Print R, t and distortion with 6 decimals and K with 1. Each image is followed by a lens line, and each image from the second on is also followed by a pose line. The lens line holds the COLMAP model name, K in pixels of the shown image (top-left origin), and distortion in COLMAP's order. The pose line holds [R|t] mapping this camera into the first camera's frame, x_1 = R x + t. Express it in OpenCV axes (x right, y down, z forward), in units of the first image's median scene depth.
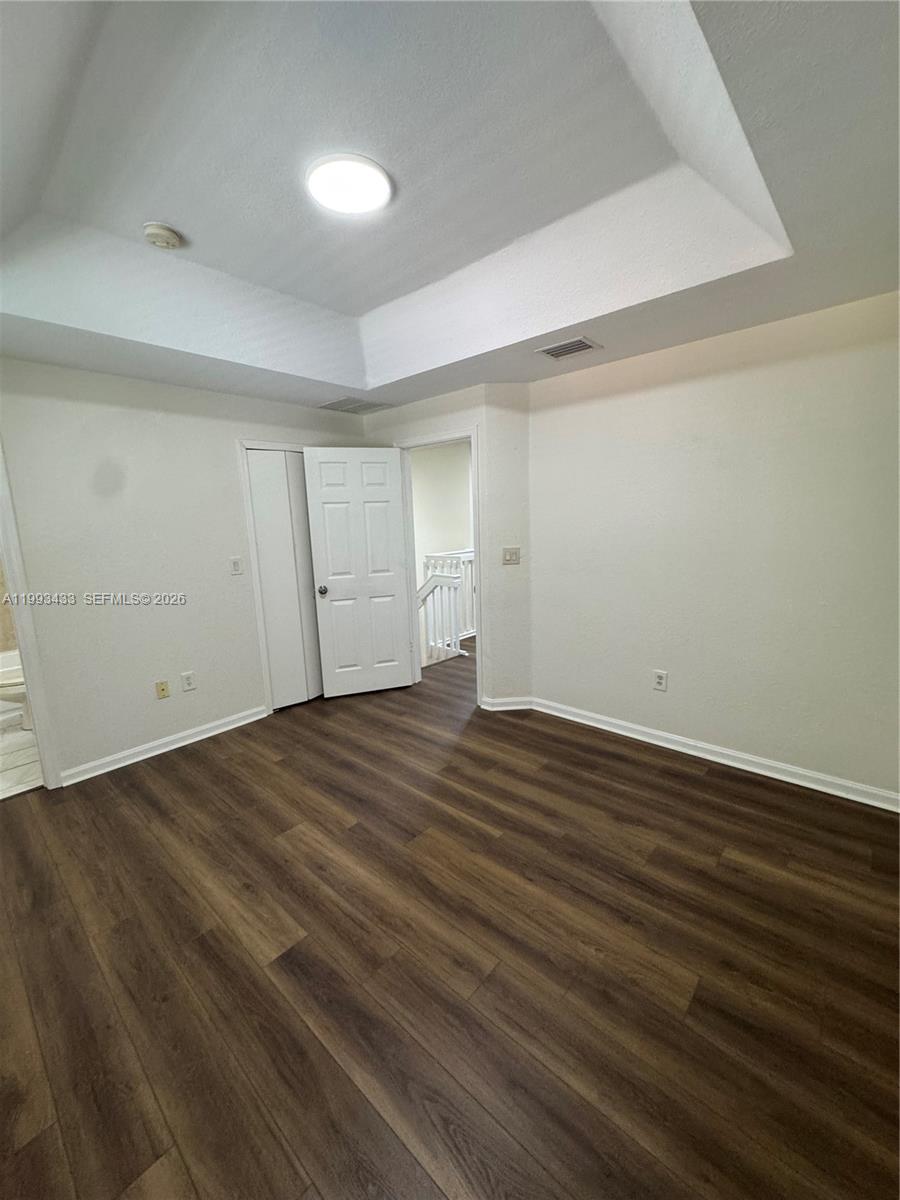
lens RADIAL K [[477.6, 0, 450.0], [0, 477.6, 600.0], [0, 0, 1]] dist [-0.004515, 0.000602]
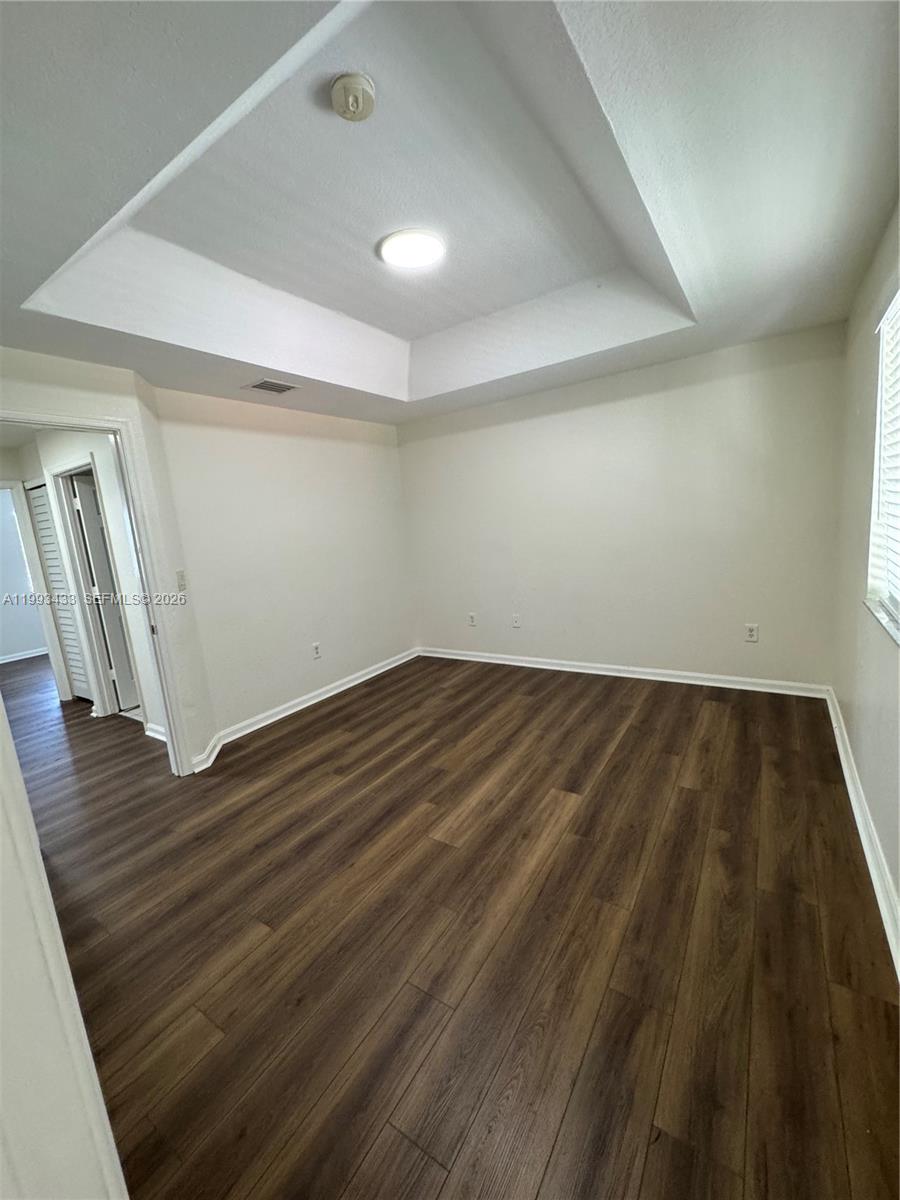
lens RADIAL K [[483.5, 0, 451.5], [0, 483.5, 596.5], [0, 0, 1]] dist [-0.002709, -0.000058]
pose [[-0.147336, -0.108541, 0.983113, -1.146513], [0.257747, 0.955405, 0.144110, -0.091121], [-0.954913, 0.274627, -0.112789, 0.921259]]
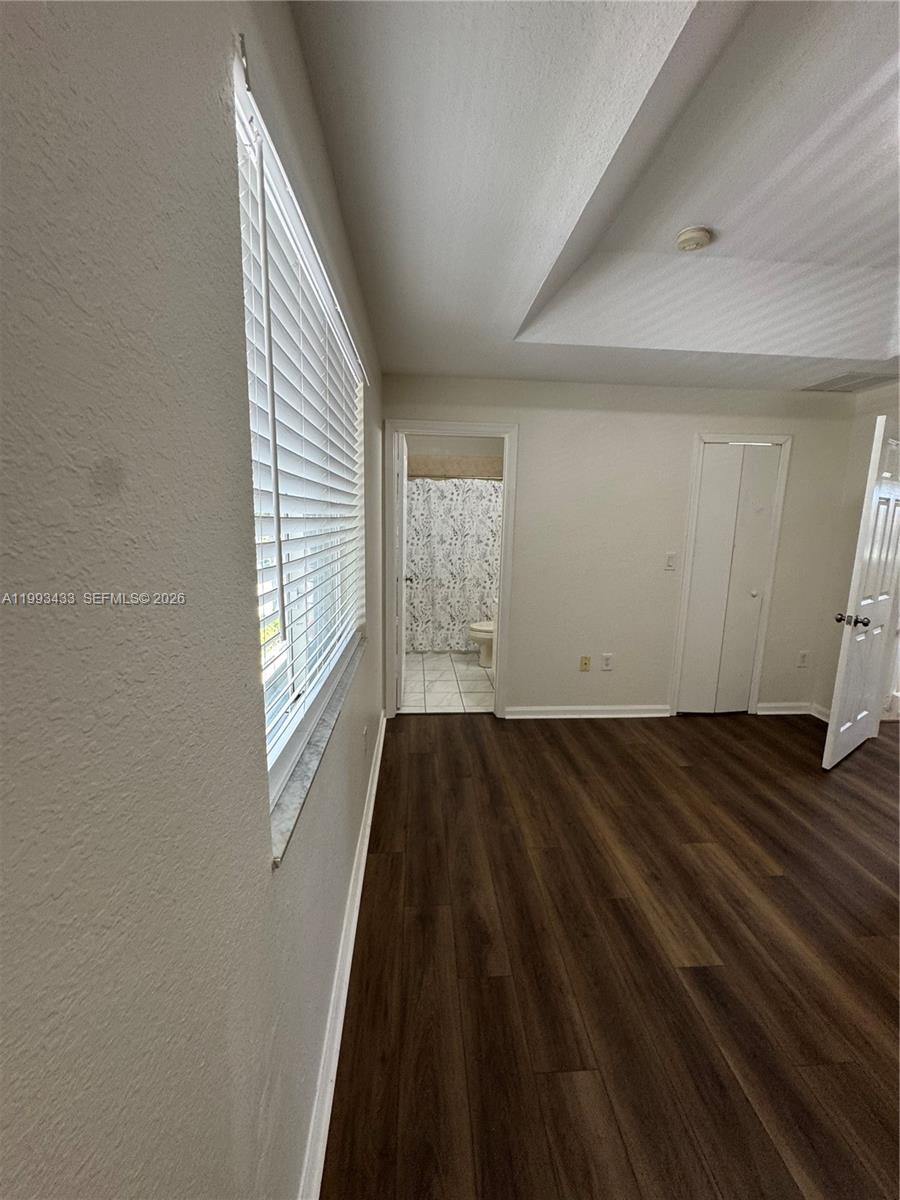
lens RADIAL K [[478.4, 0, 451.2], [0, 478.4, 599.8], [0, 0, 1]] dist [-0.003281, 0.000418]
pose [[0.715402, 0.165837, -0.678747, -0.118842], [-0.161437, 0.984372, 0.070354, 0.016351], [0.679807, 0.059243, 0.730994, -0.057097]]
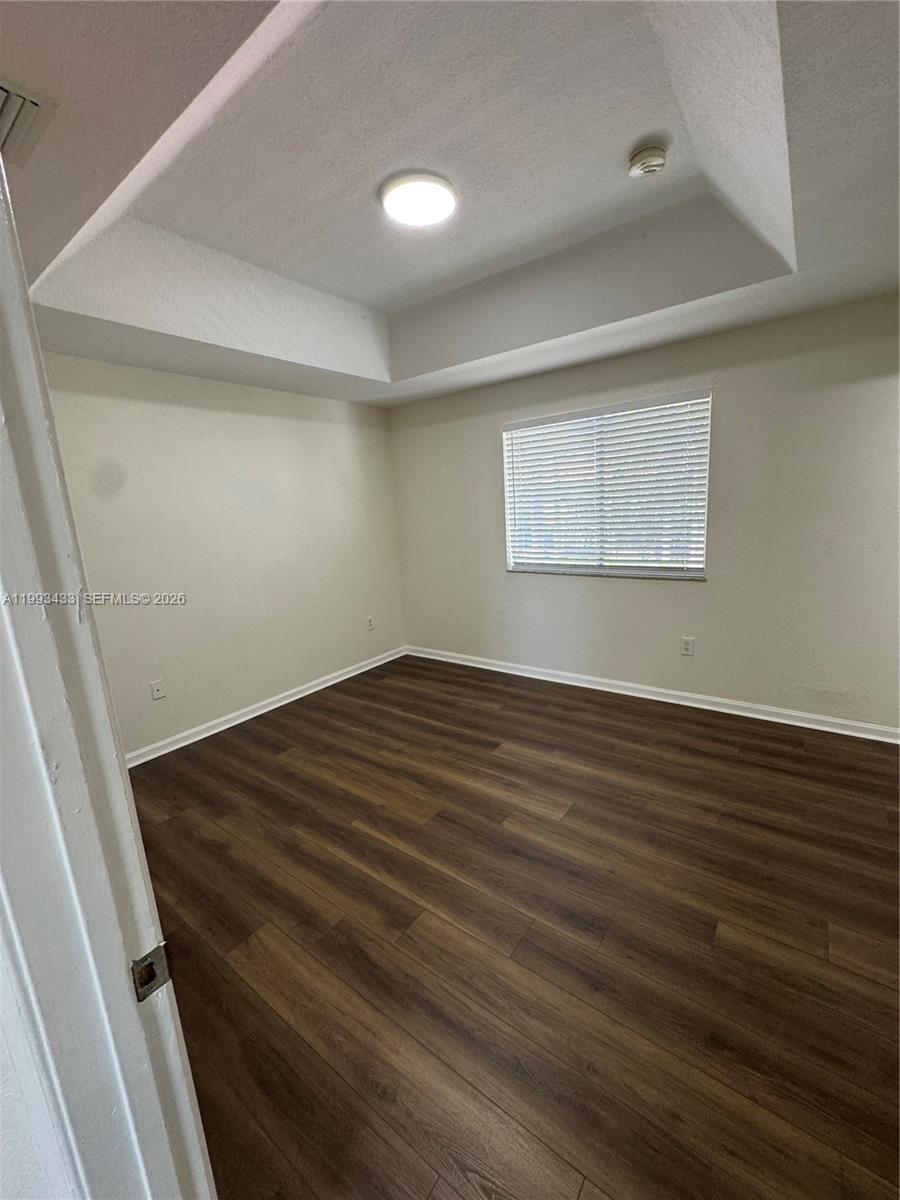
lens RADIAL K [[478.4, 0, 451.2], [0, 478.4, 599.8], [0, 0, 1]] dist [-0.003281, 0.000418]
pose [[-0.991367, 0.109818, -0.071638, -0.074897], [0.076860, 0.929372, 0.361054, -0.283203], [0.106229, 0.352431, -0.929789, 1.665084]]
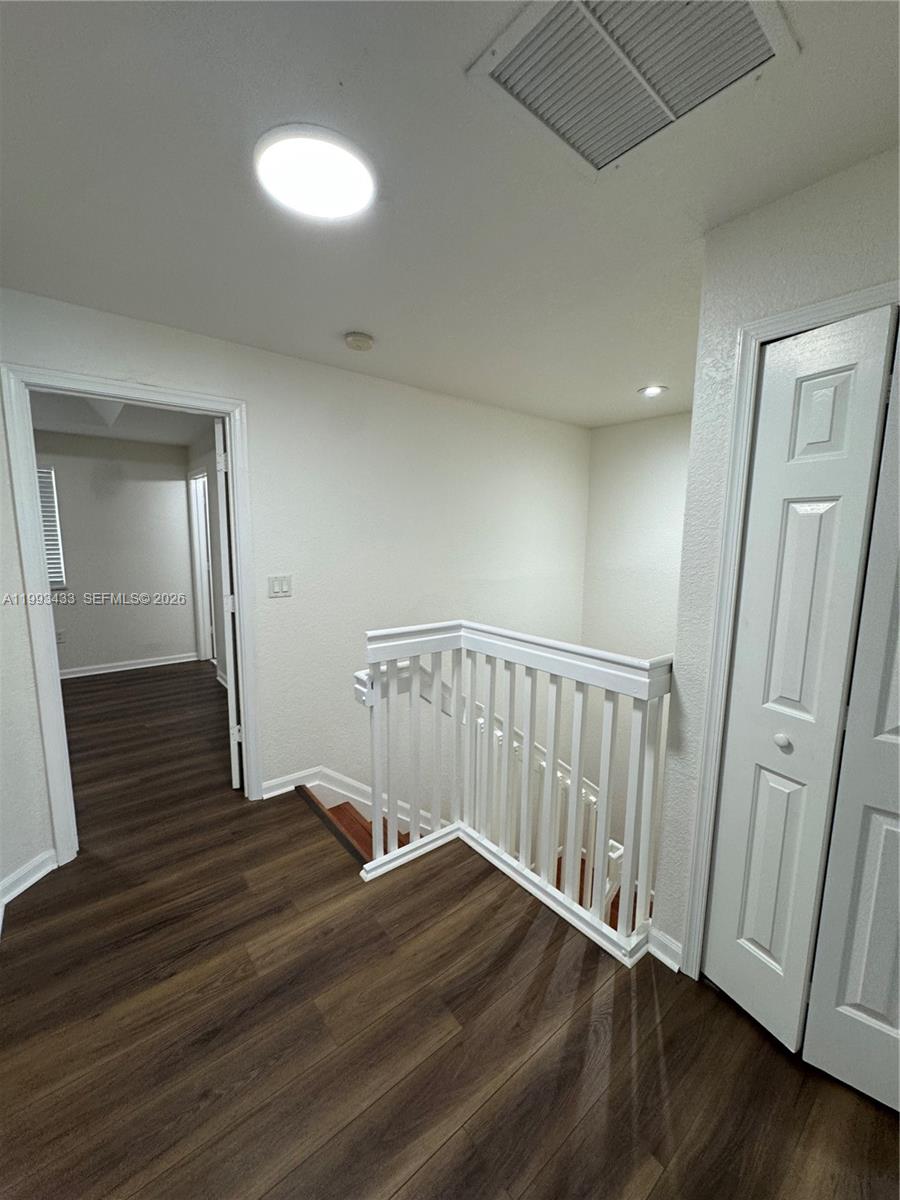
lens RADIAL K [[478.4, 0, 451.2], [0, 478.4, 599.8], [0, 0, 1]] dist [-0.003281, 0.000418]
pose [[-0.155712, 0.170273, -0.973016, 0.808418], [-0.174365, 0.964826, 0.196744, -0.433524], [0.972291, 0.200296, -0.120546, 2.281098]]
